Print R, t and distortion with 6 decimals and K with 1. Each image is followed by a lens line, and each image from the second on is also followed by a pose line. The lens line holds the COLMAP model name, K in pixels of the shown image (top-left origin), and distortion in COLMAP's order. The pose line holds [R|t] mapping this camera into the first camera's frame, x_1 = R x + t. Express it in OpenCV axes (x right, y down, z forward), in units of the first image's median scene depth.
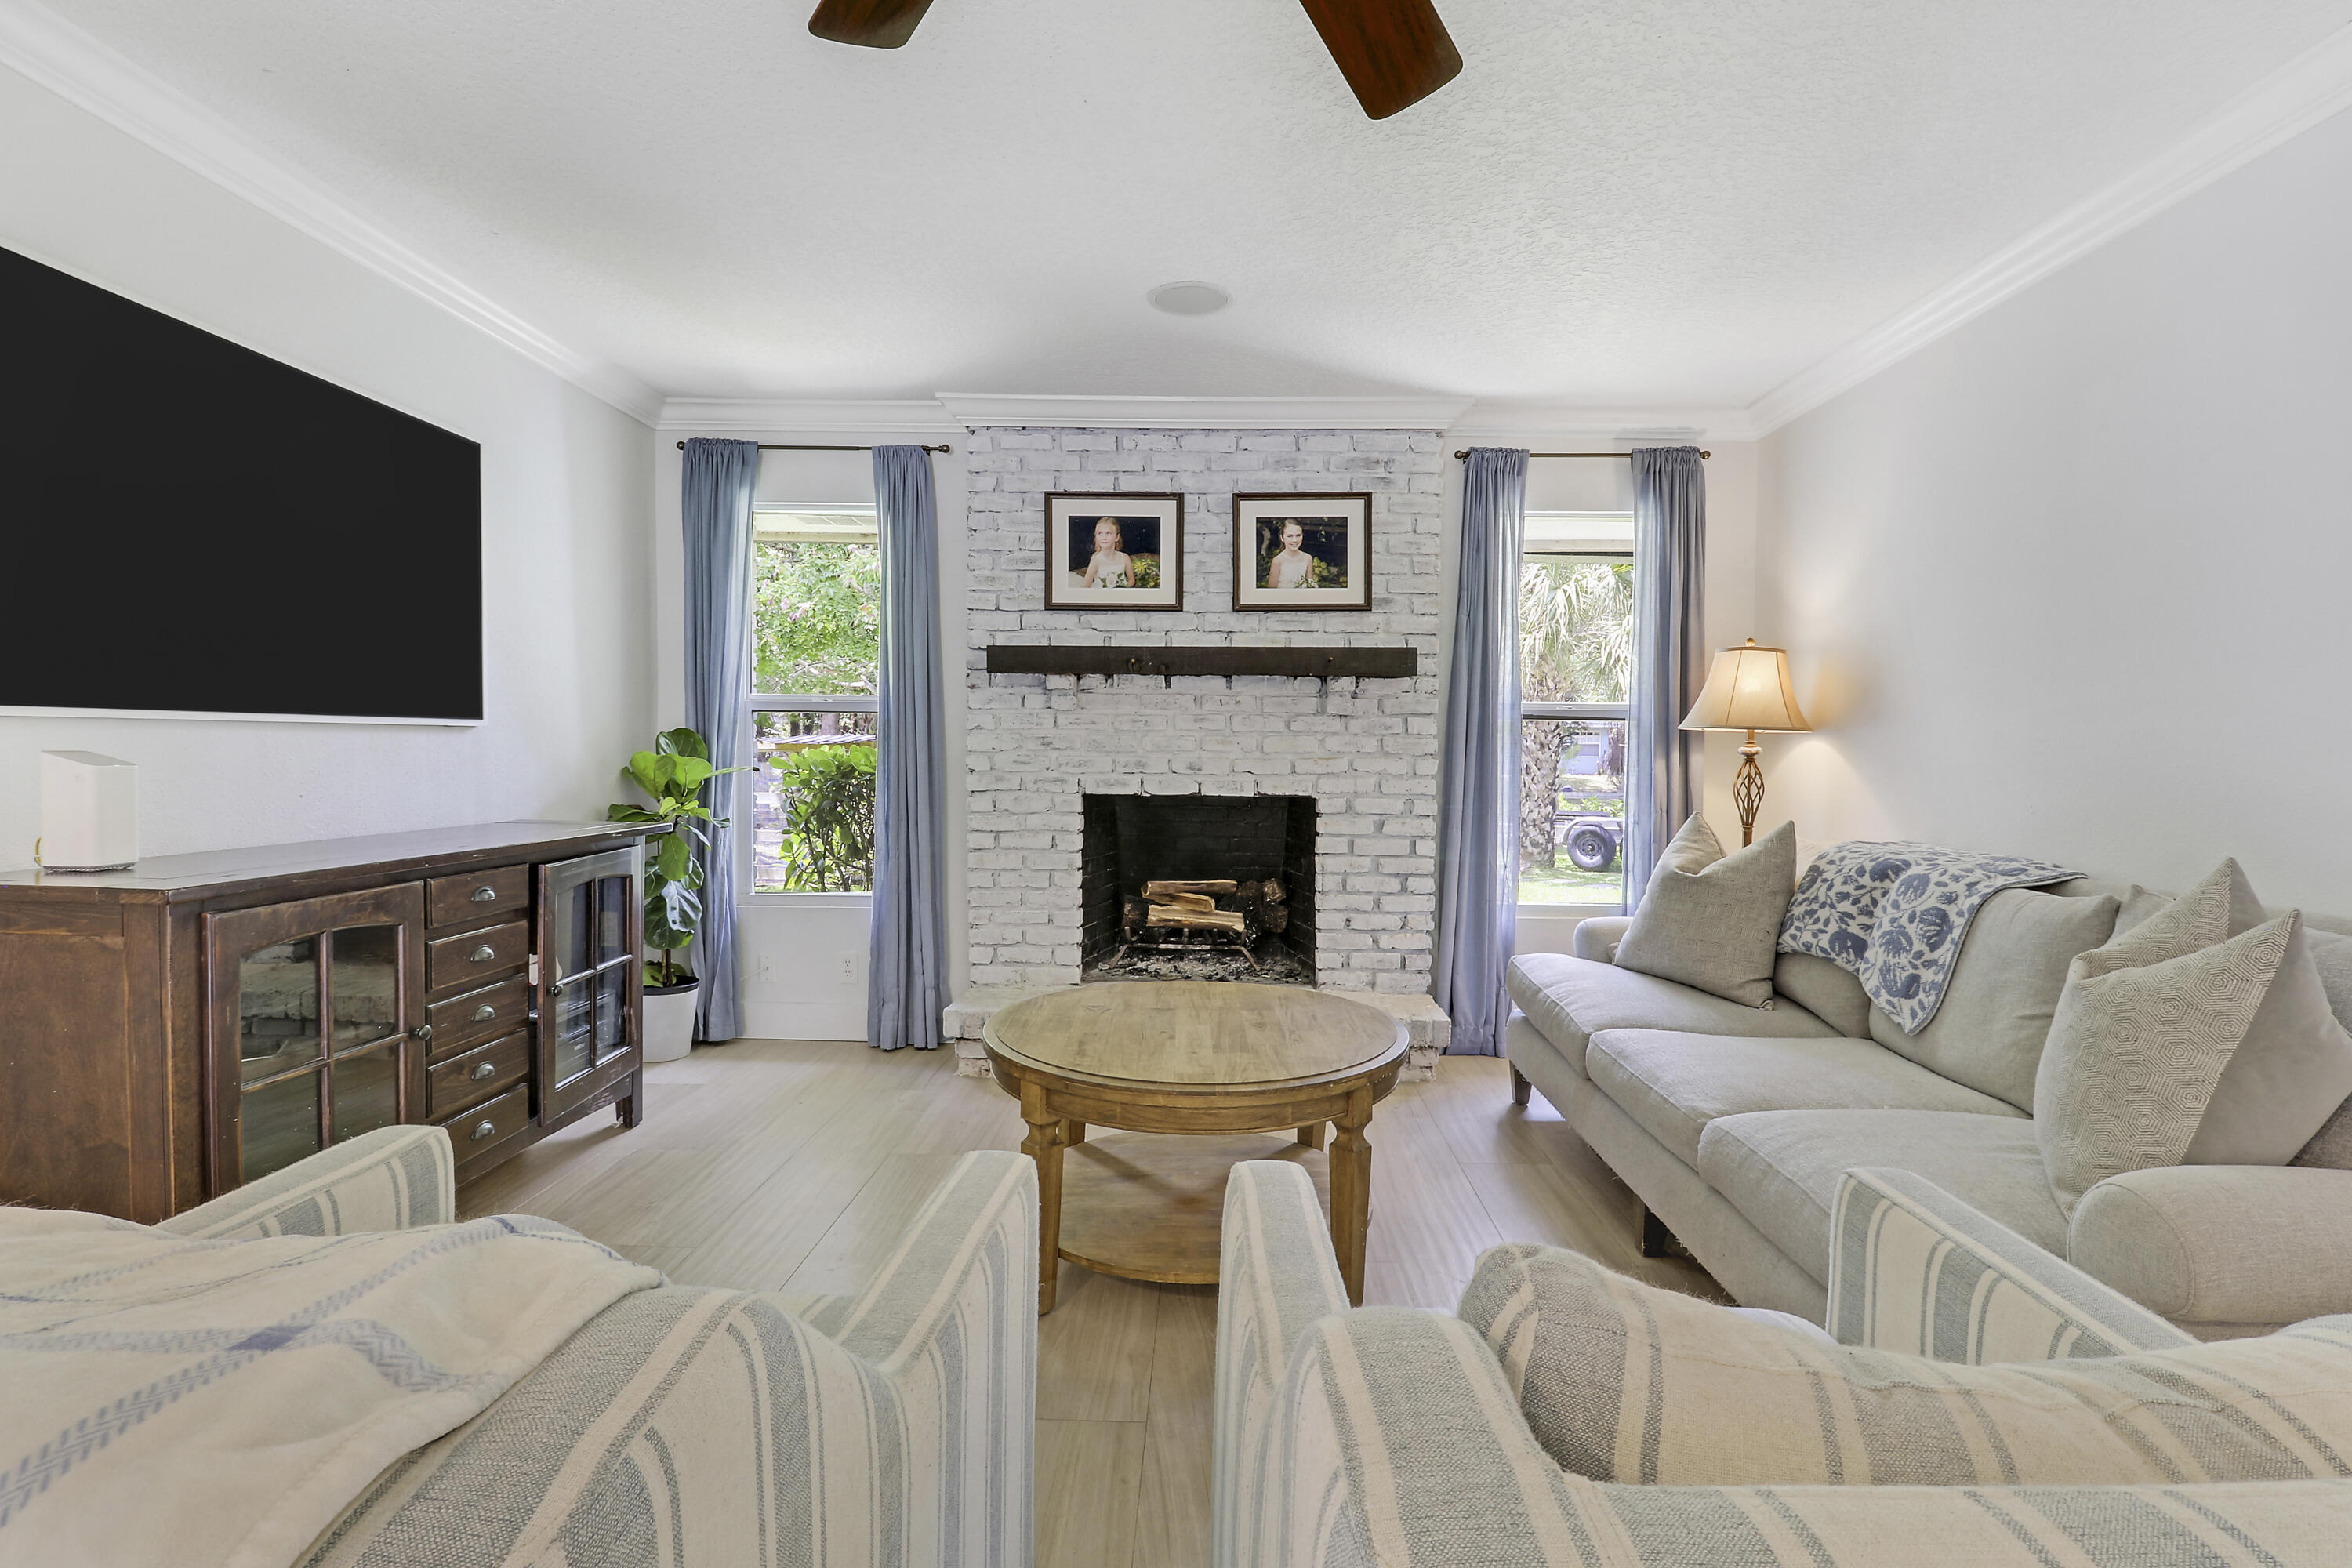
lens RADIAL K [[1099.6, 0, 1183.8], [0, 1099.6, 766.6], [0, 0, 1]] dist [-0.000304, -0.006356]
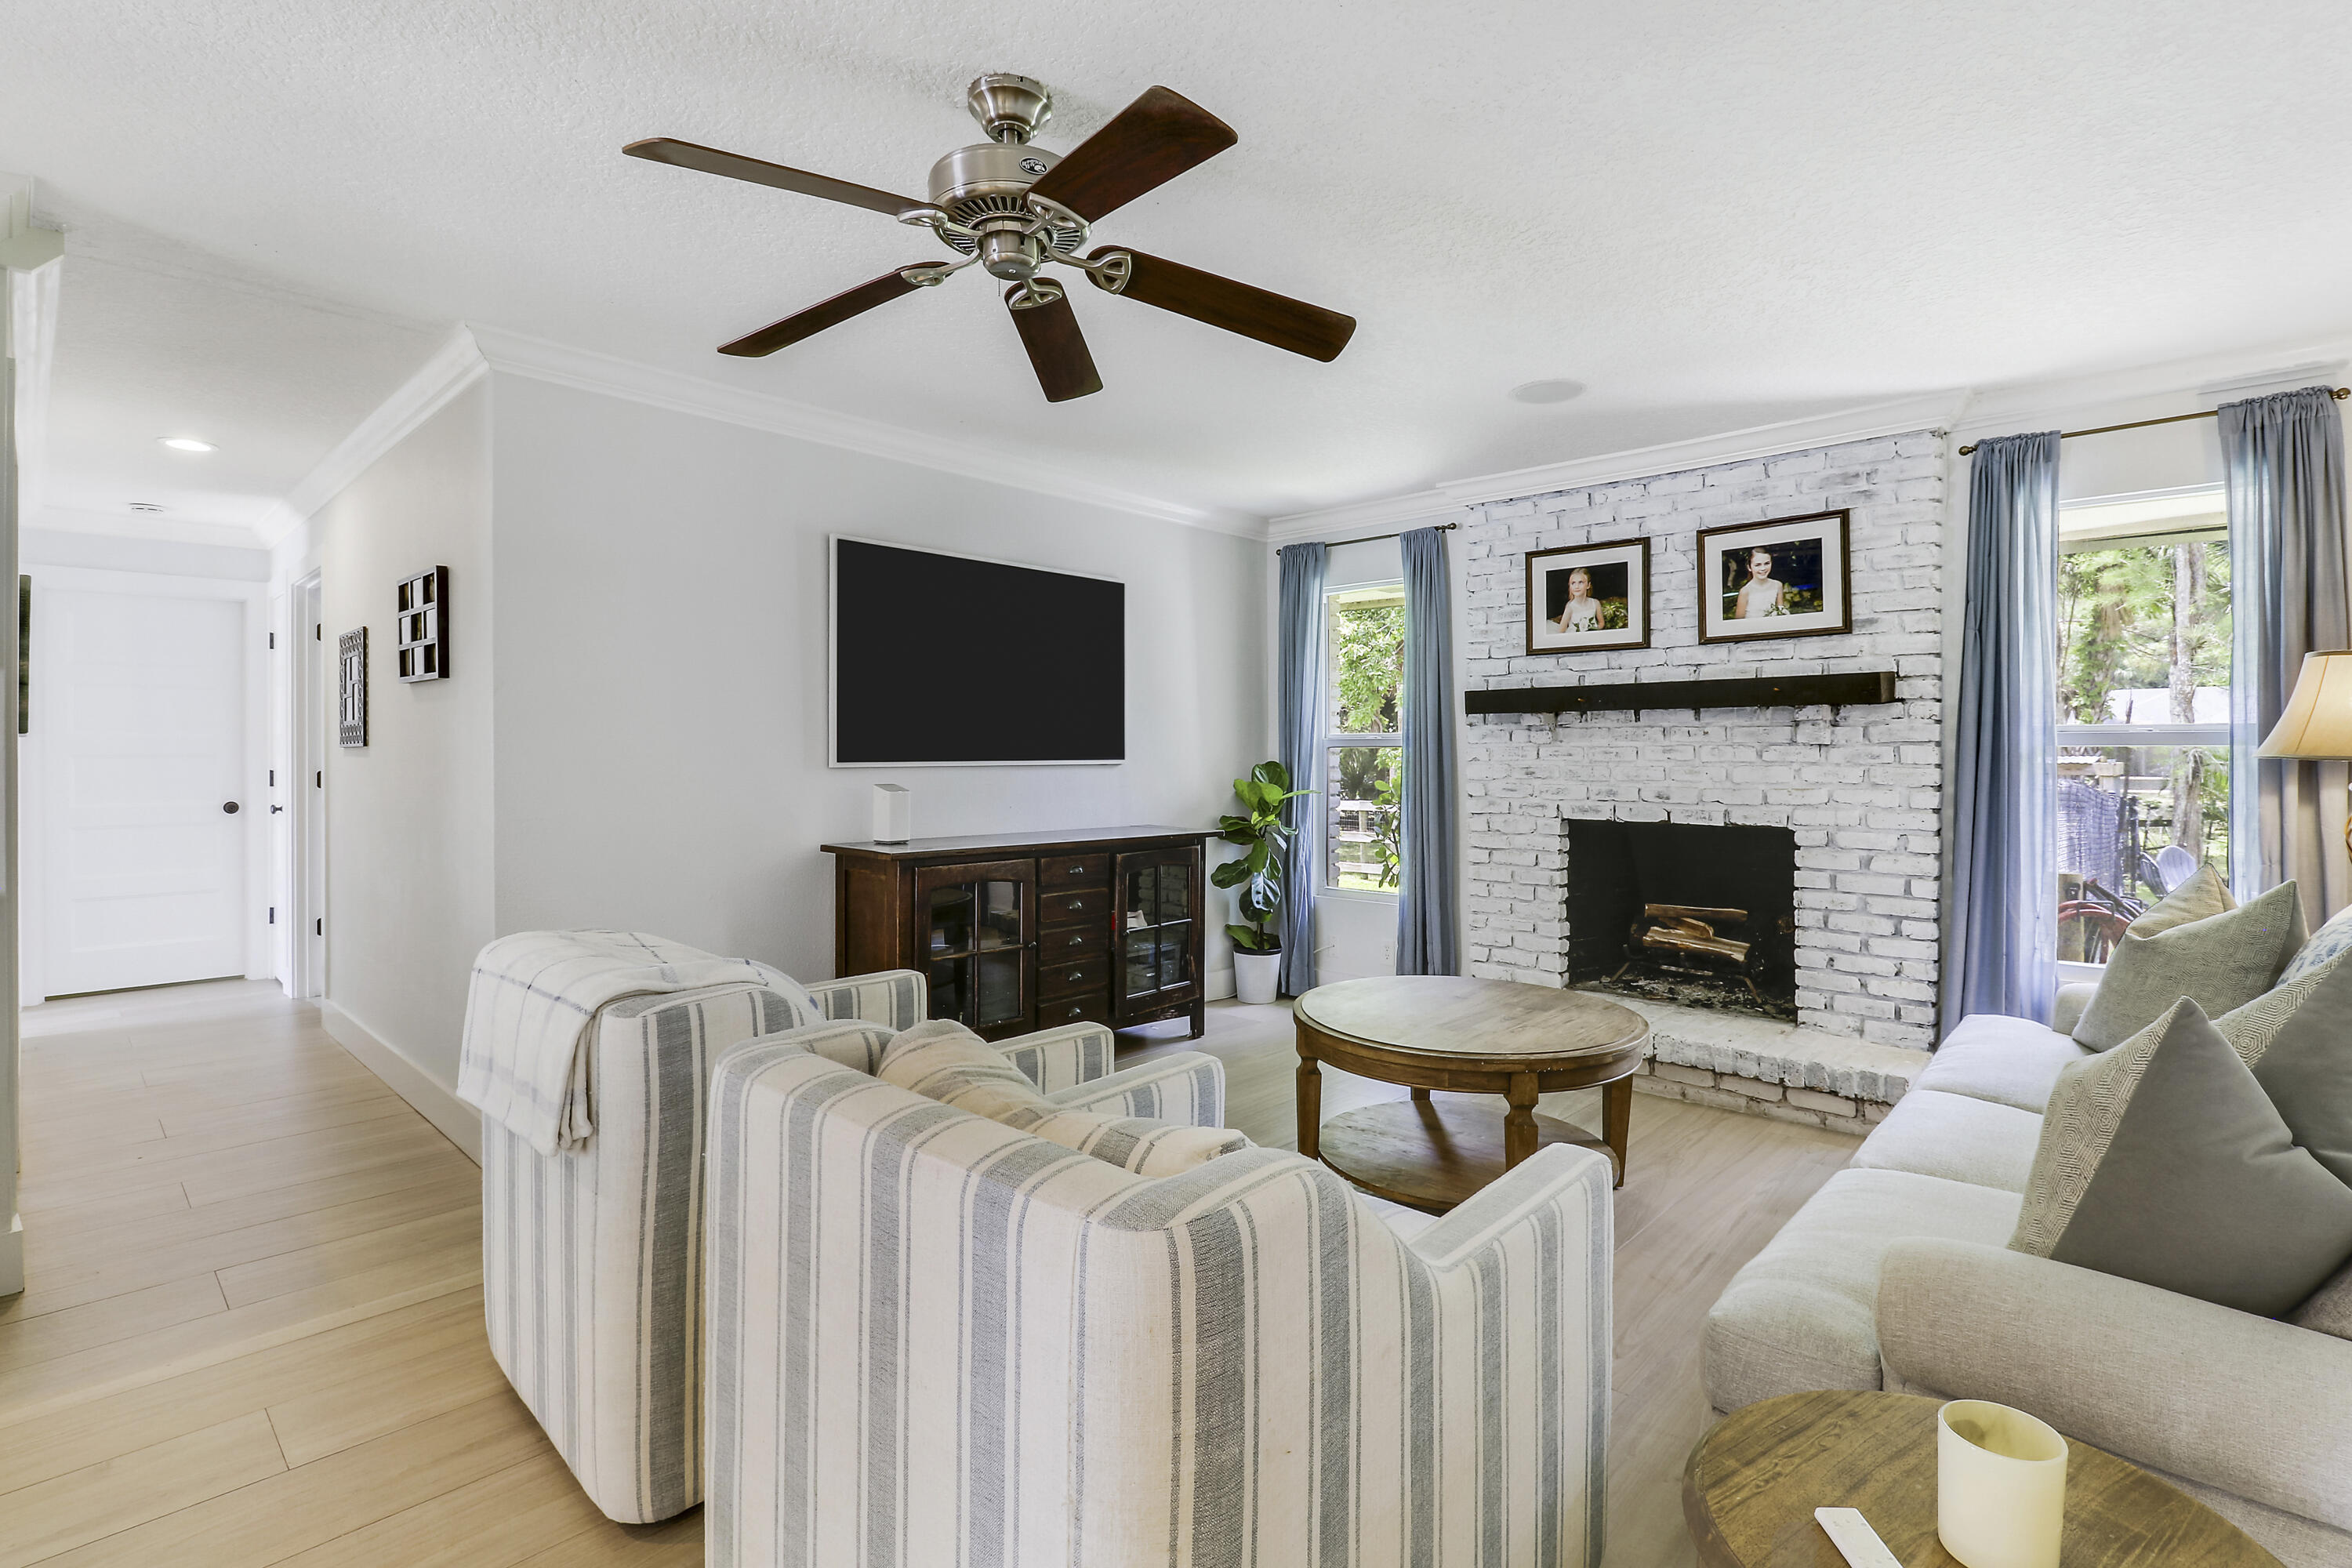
lens RADIAL K [[1099.6, 0, 1199.5], [0, 1099.6, 755.6], [0, 0, 1]] dist [-0.000304, -0.006356]
pose [[0.746906, -0.008196, -0.664879, 0.377195], [-0.005246, 0.999820, -0.018217, -0.016567], [0.664909, 0.017094, 0.746729, -0.074551]]
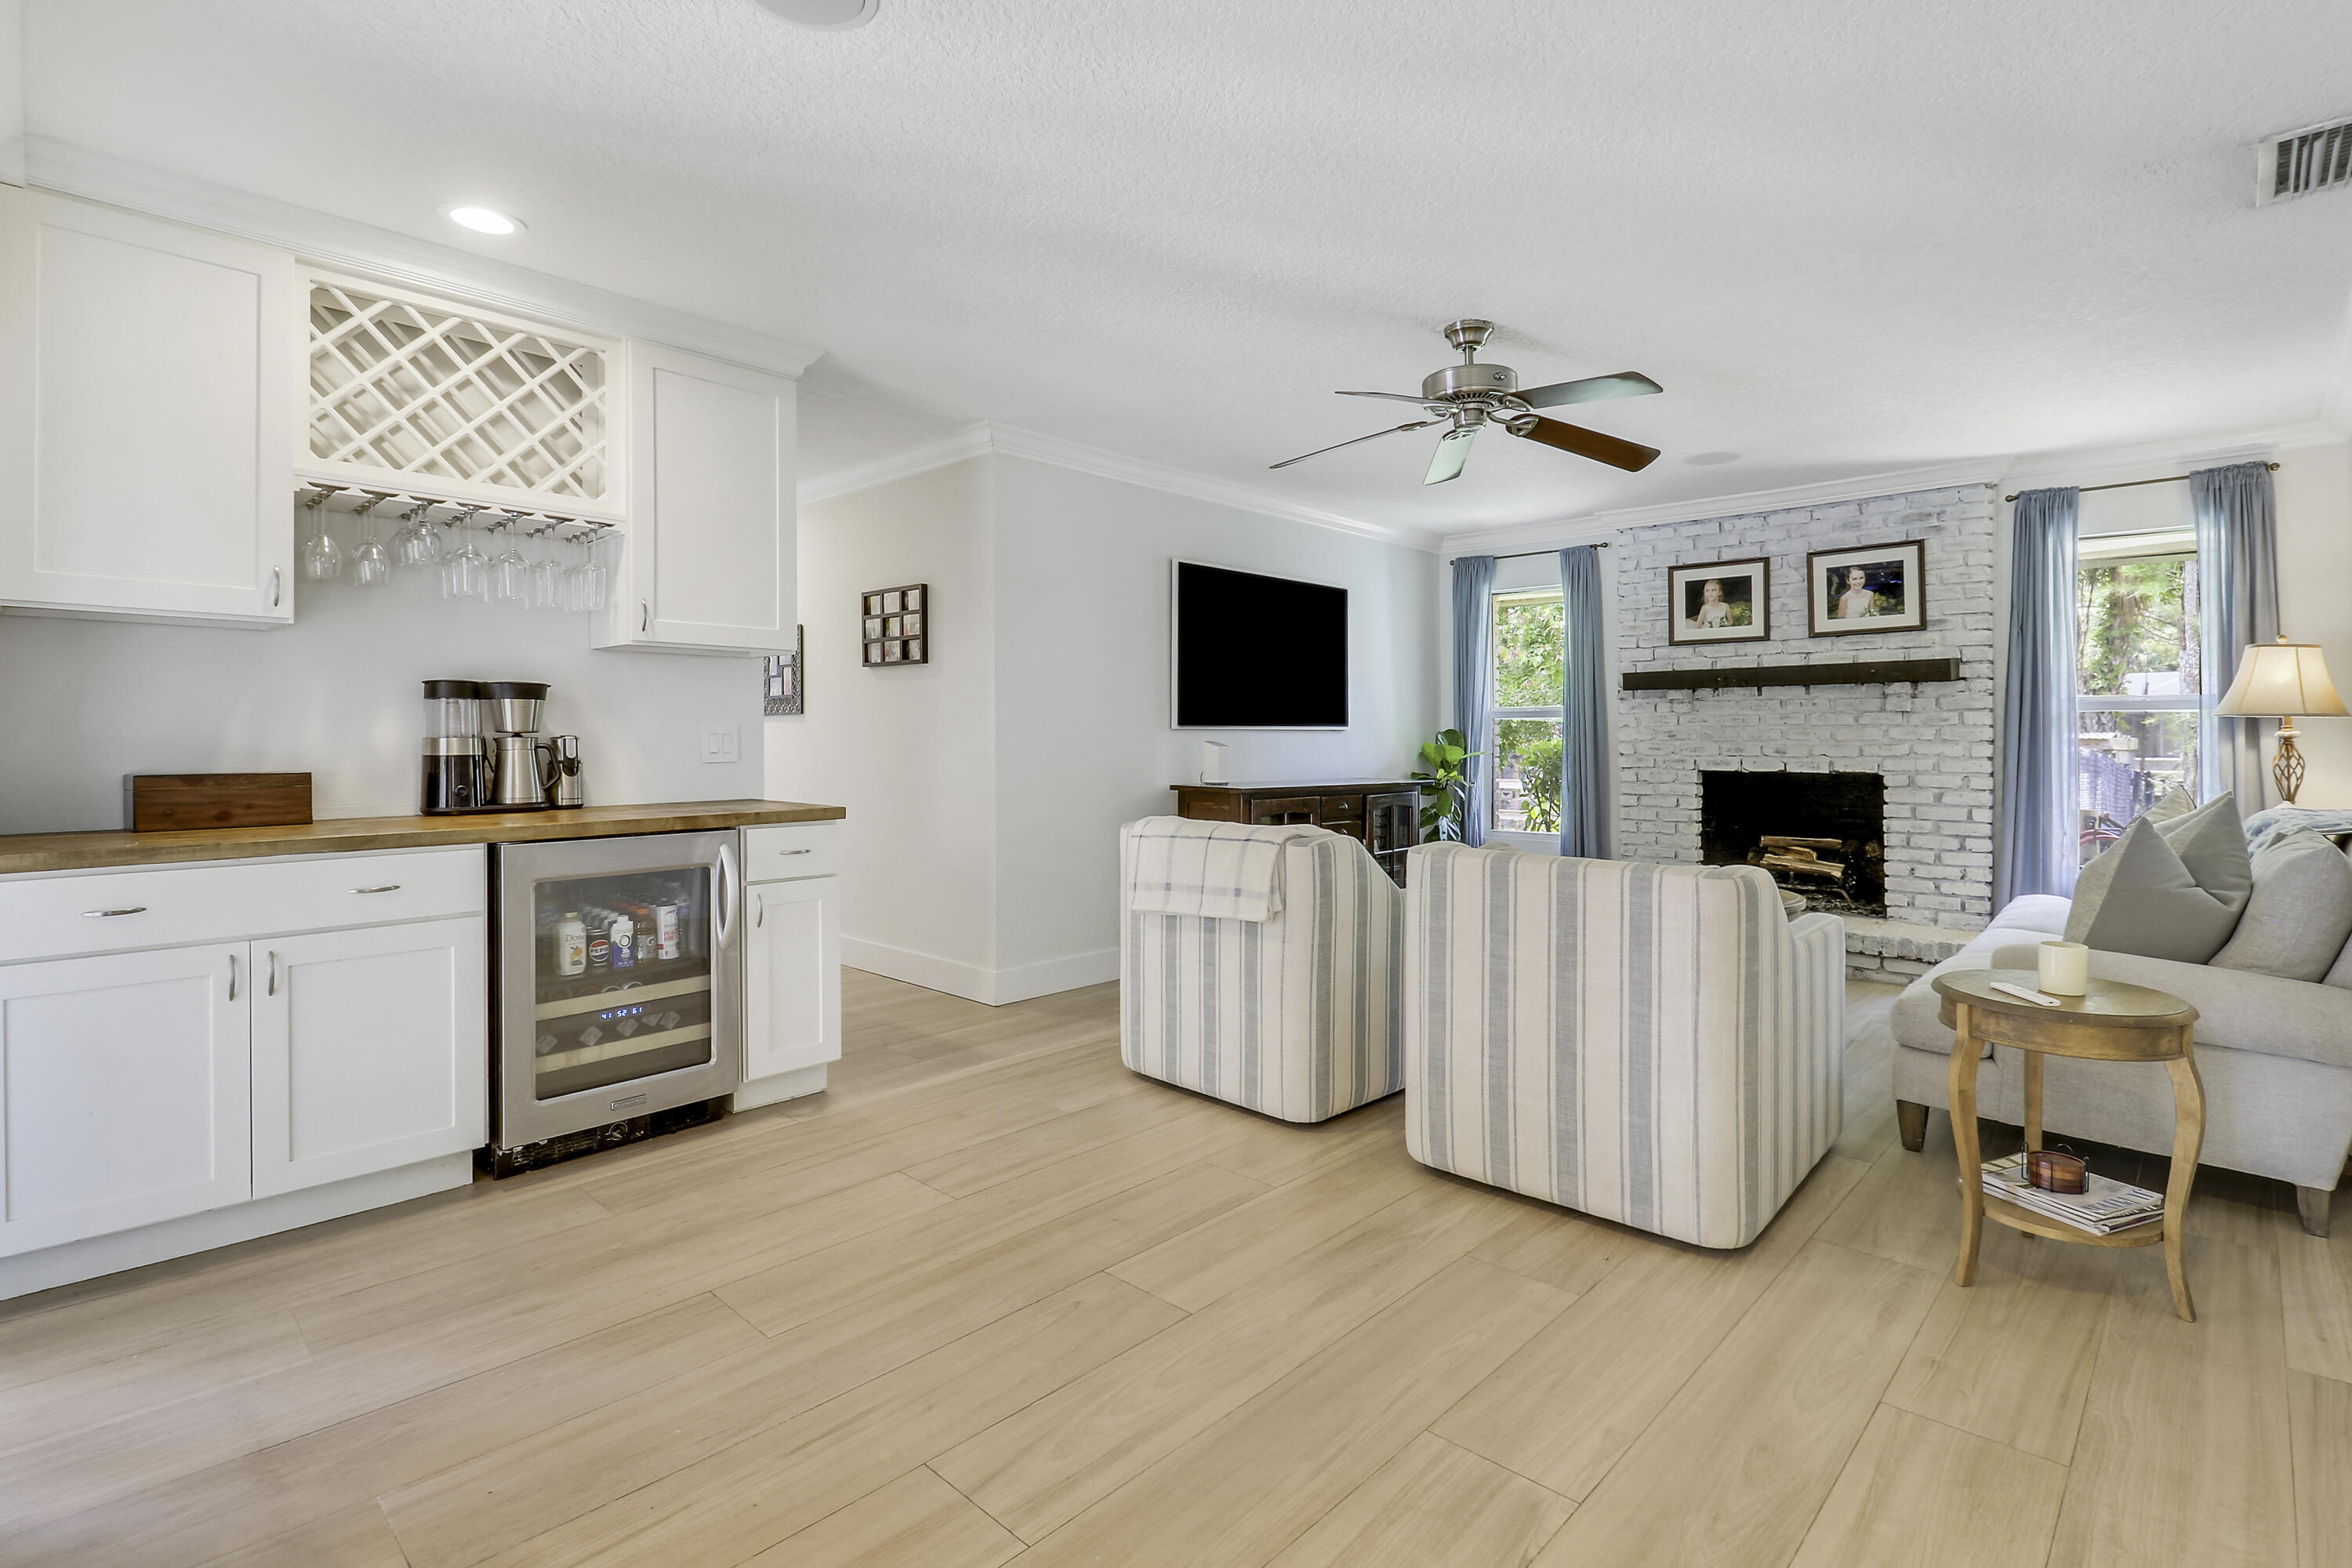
lens RADIAL K [[1099.6, 0, 1204.1], [0, 1099.6, 731.9], [0, 0, 1]] dist [-0.000304, -0.006356]
pose [[0.741153, -0.014334, -0.671184, 0.404193], [-0.004548, 0.999642, -0.026370, 0.015934], [0.671321, 0.022597, 0.740822, -0.521728]]
